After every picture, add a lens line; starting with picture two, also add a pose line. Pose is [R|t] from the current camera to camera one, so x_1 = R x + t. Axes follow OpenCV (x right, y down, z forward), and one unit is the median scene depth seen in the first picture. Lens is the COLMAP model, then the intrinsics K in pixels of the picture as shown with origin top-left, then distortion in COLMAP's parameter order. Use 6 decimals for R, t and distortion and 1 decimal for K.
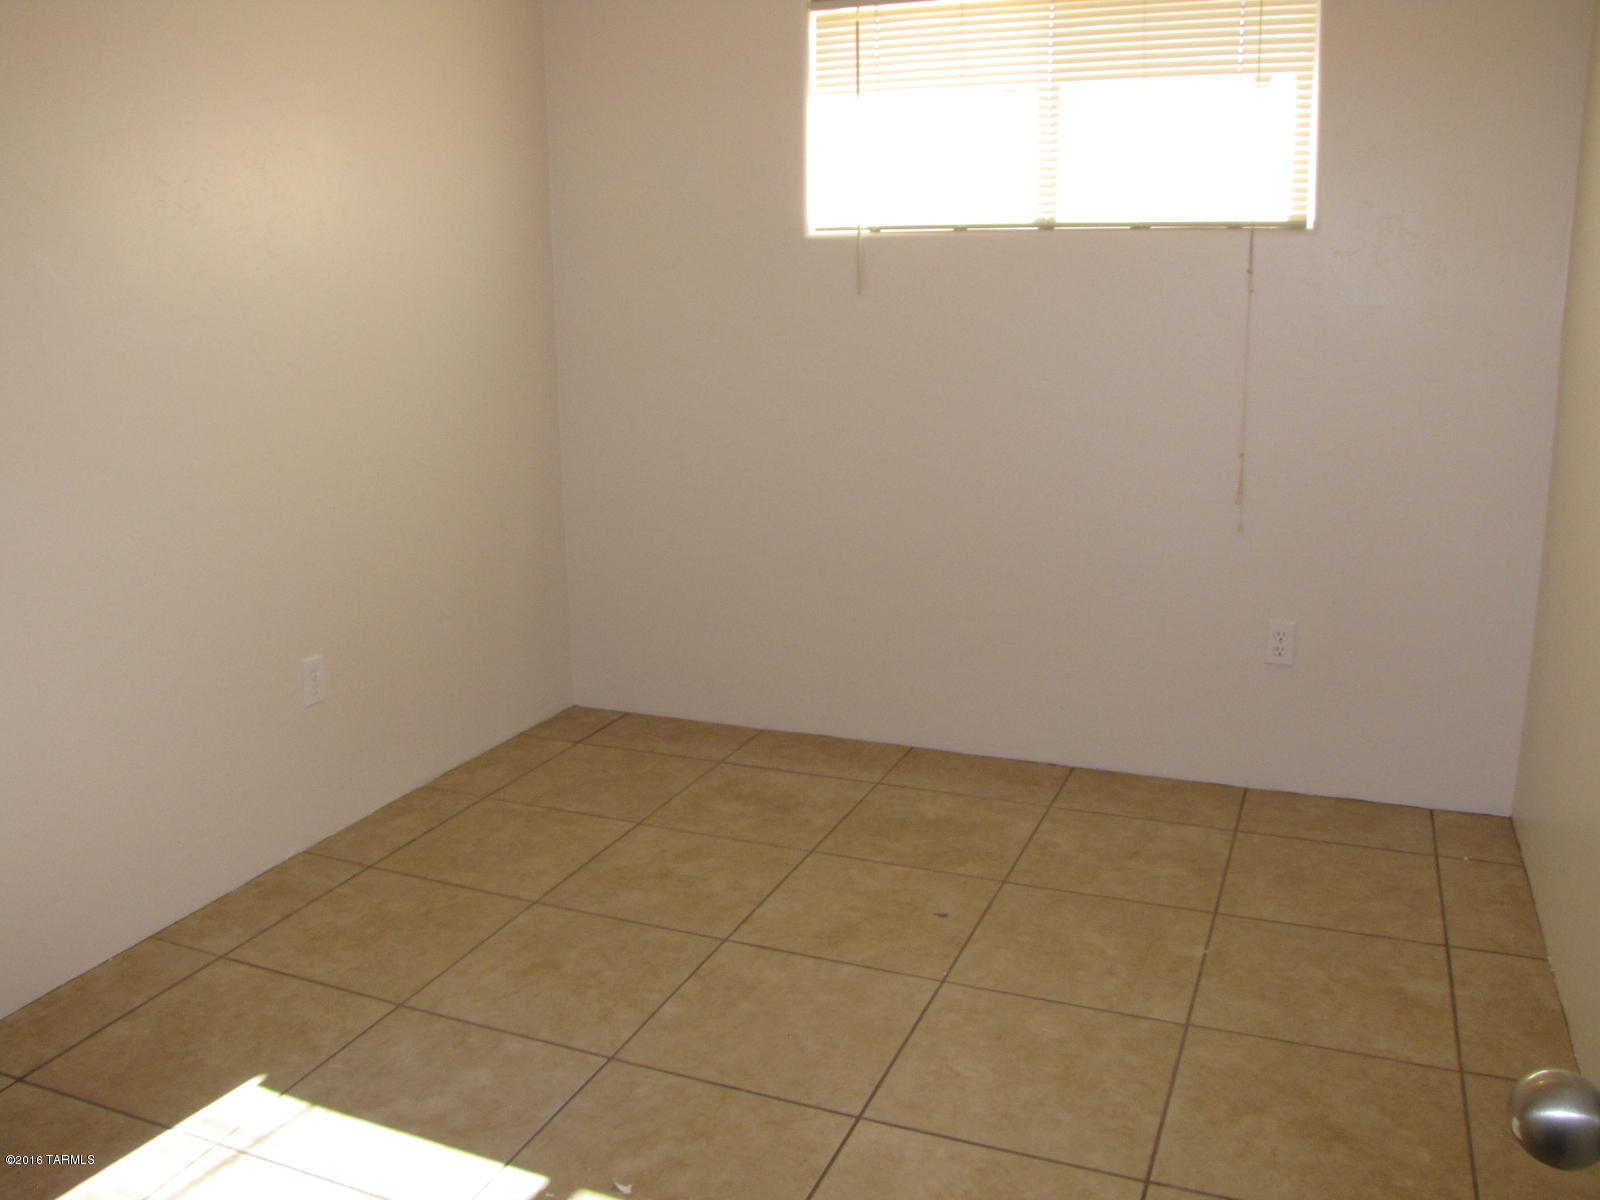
lens RADIAL K [[1339.5, 0, 801.2], [0, 1339.5, 588.7], [0, 0, 1]] dist [-0.145445, 0.080006]
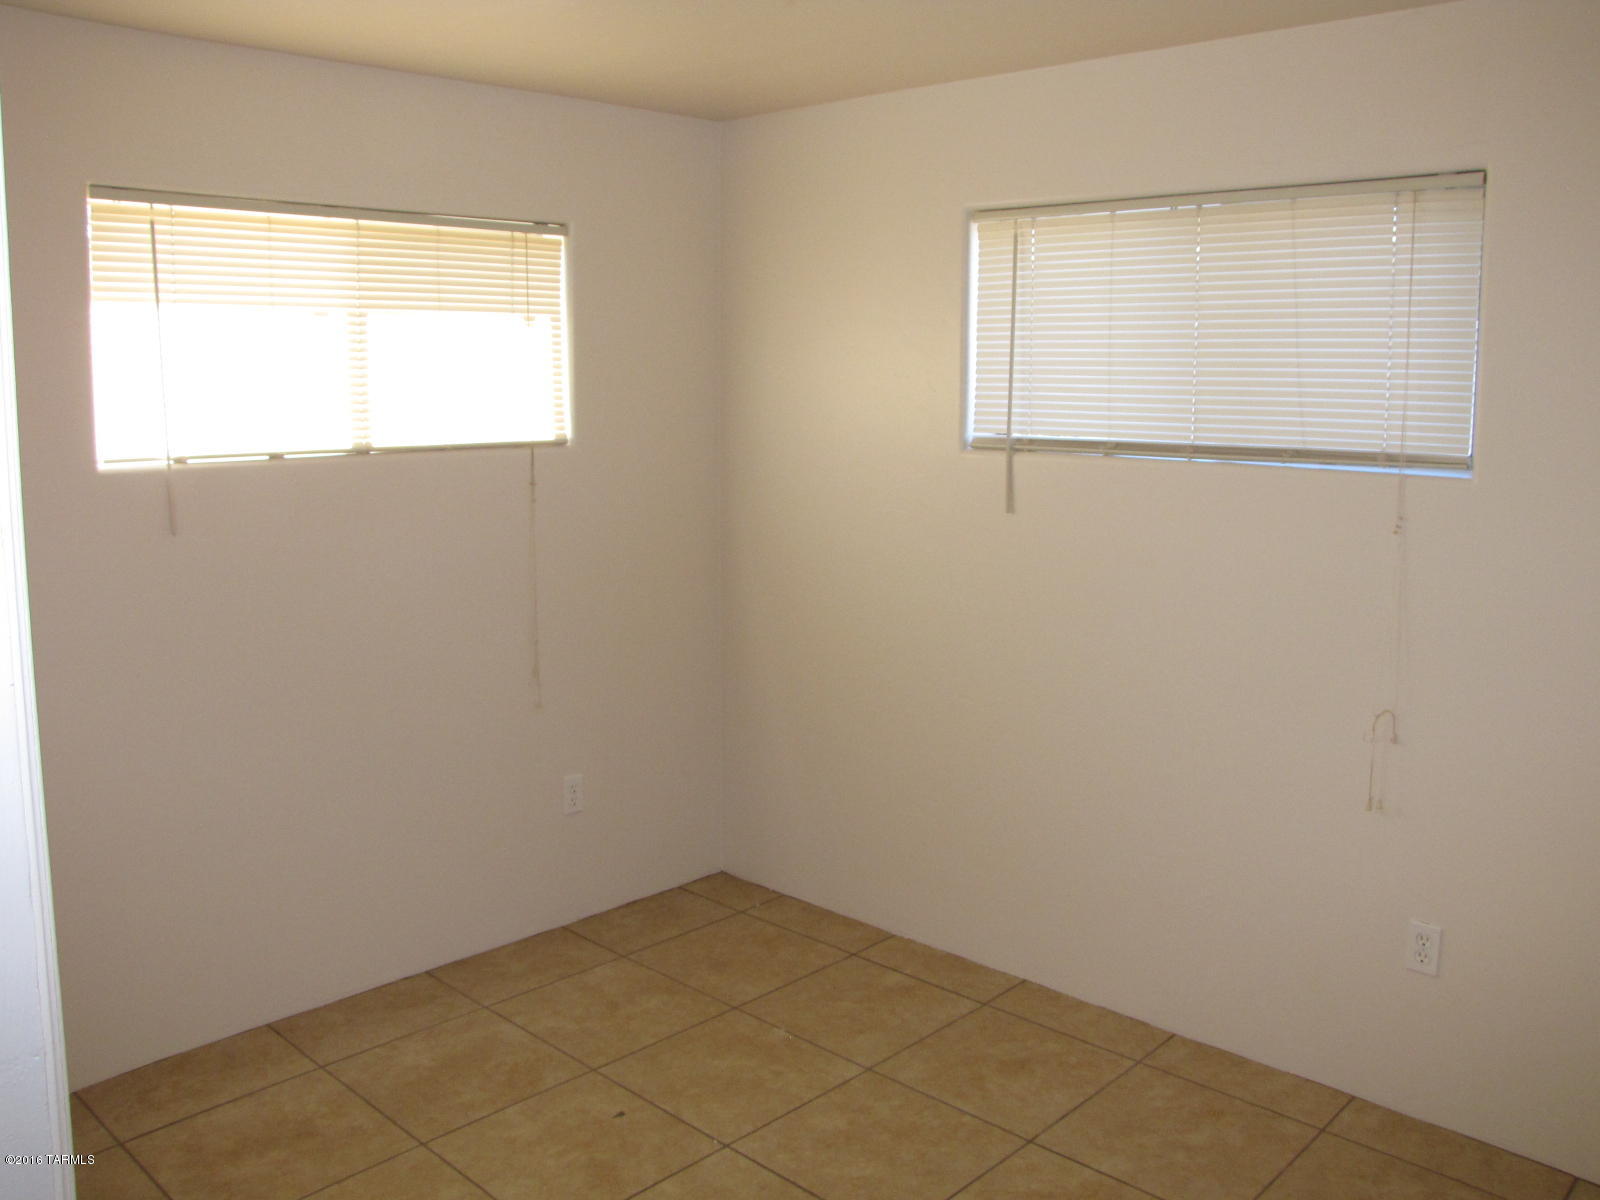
lens RADIAL K [[1339.5, 0, 845.3], [0, 1339.5, 611.8], [0, 0, 1]] dist [-0.145445, 0.080006]
pose [[0.342048, -0.144898, 0.928444, -0.638708], [0.205561, 0.975647, 0.076534, -0.161474], [-0.916923, 0.164674, 0.363503, 0.335778]]
